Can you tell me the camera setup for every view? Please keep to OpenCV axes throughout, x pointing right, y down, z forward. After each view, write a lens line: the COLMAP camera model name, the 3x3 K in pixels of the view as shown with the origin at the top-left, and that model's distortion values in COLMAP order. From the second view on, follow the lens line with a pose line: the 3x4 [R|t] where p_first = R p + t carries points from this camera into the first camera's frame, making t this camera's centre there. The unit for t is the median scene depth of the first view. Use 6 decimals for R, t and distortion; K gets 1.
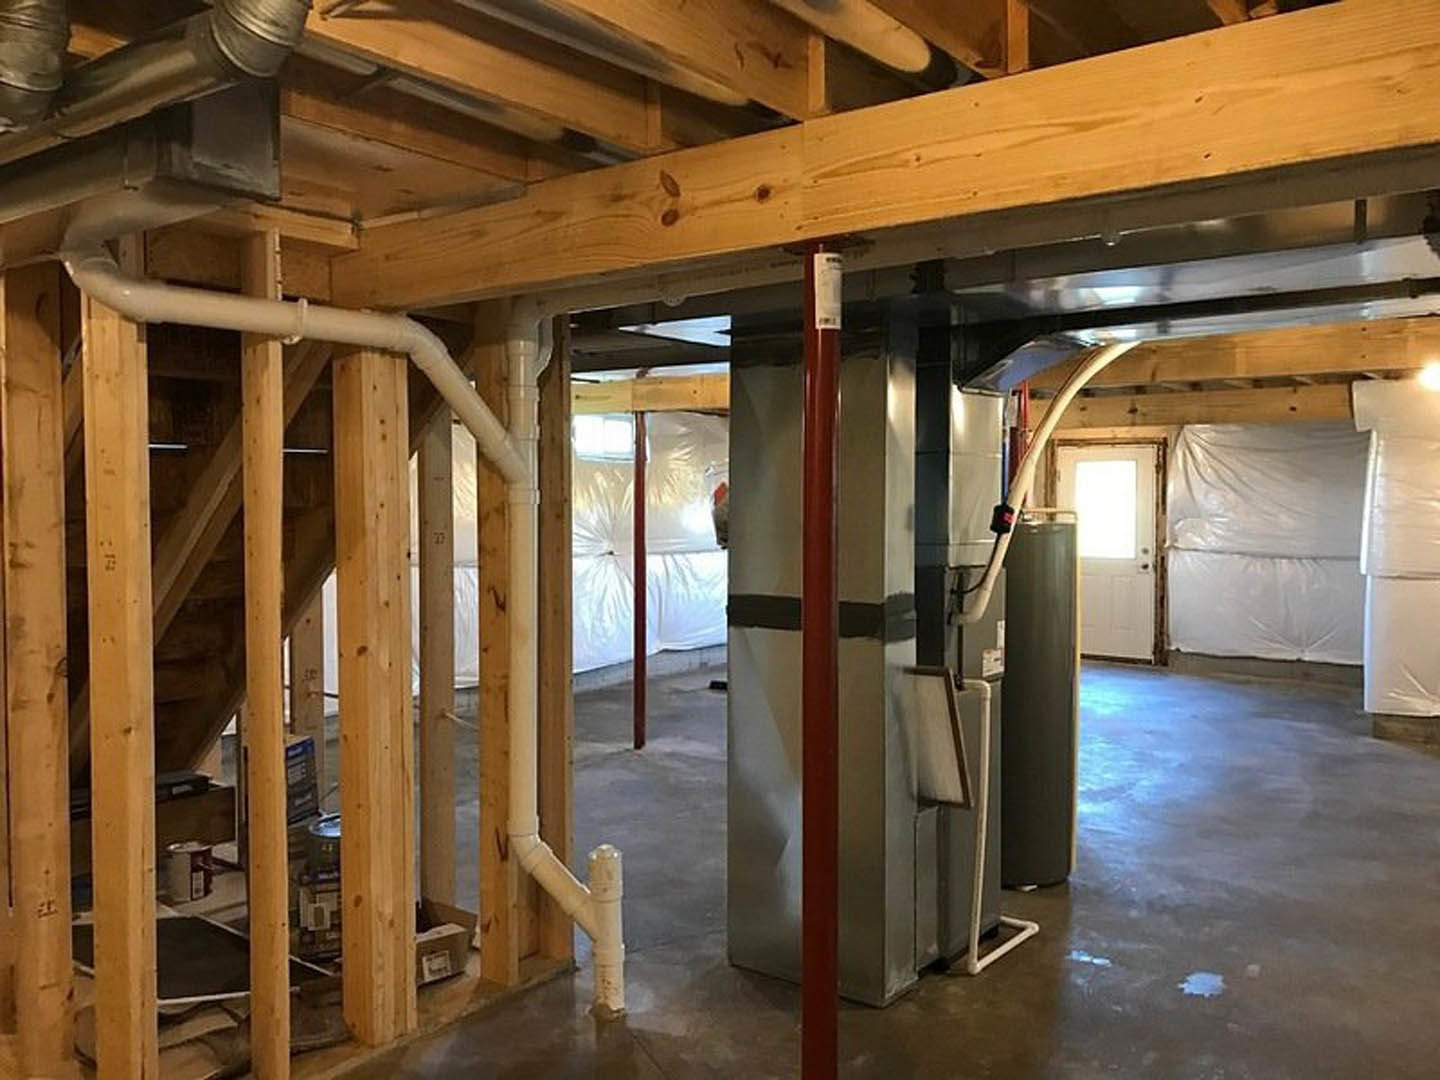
lens RADIAL K [[1184.1, 0, 720.0], [0, 1184.1, 540.0], [0, 0, 1]] dist [0.037780, -0.052283]
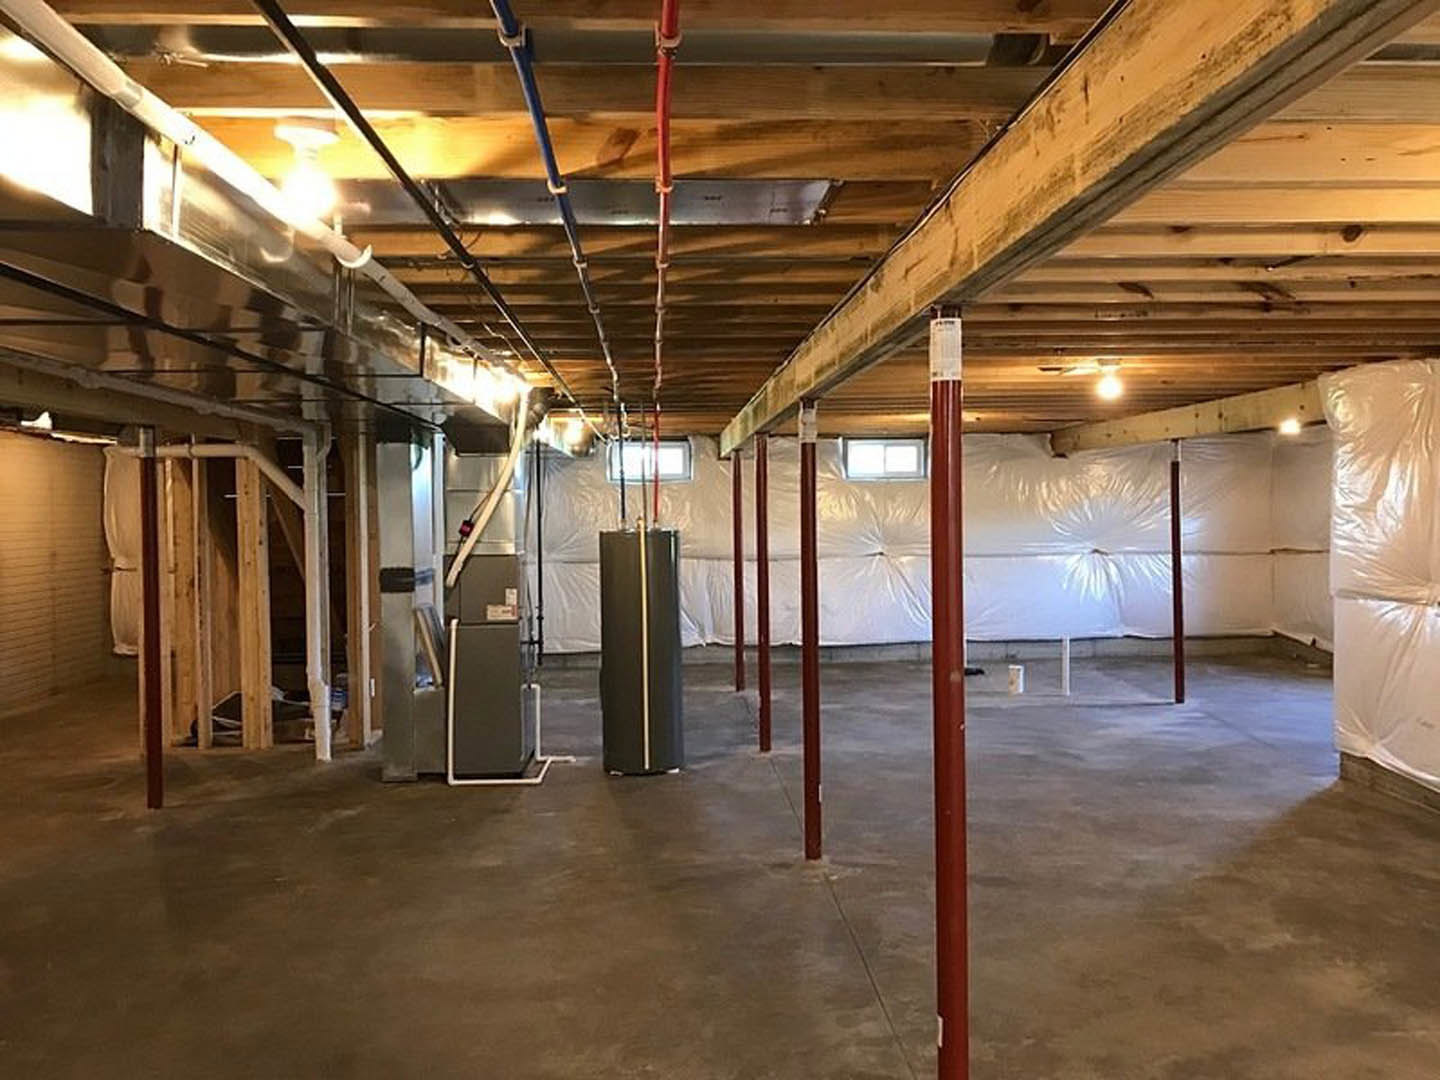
lens RADIAL K [[1184.1, 0, 720.0], [0, 1184.1, 540.0], [0, 0, 1]] dist [0.037780, -0.052283]
pose [[0.646441, 0.010452, -0.762893, 0.977937], [-0.013660, 0.999904, 0.002125, -0.004847], [0.762842, 0.009048, 0.646522, 0.084083]]
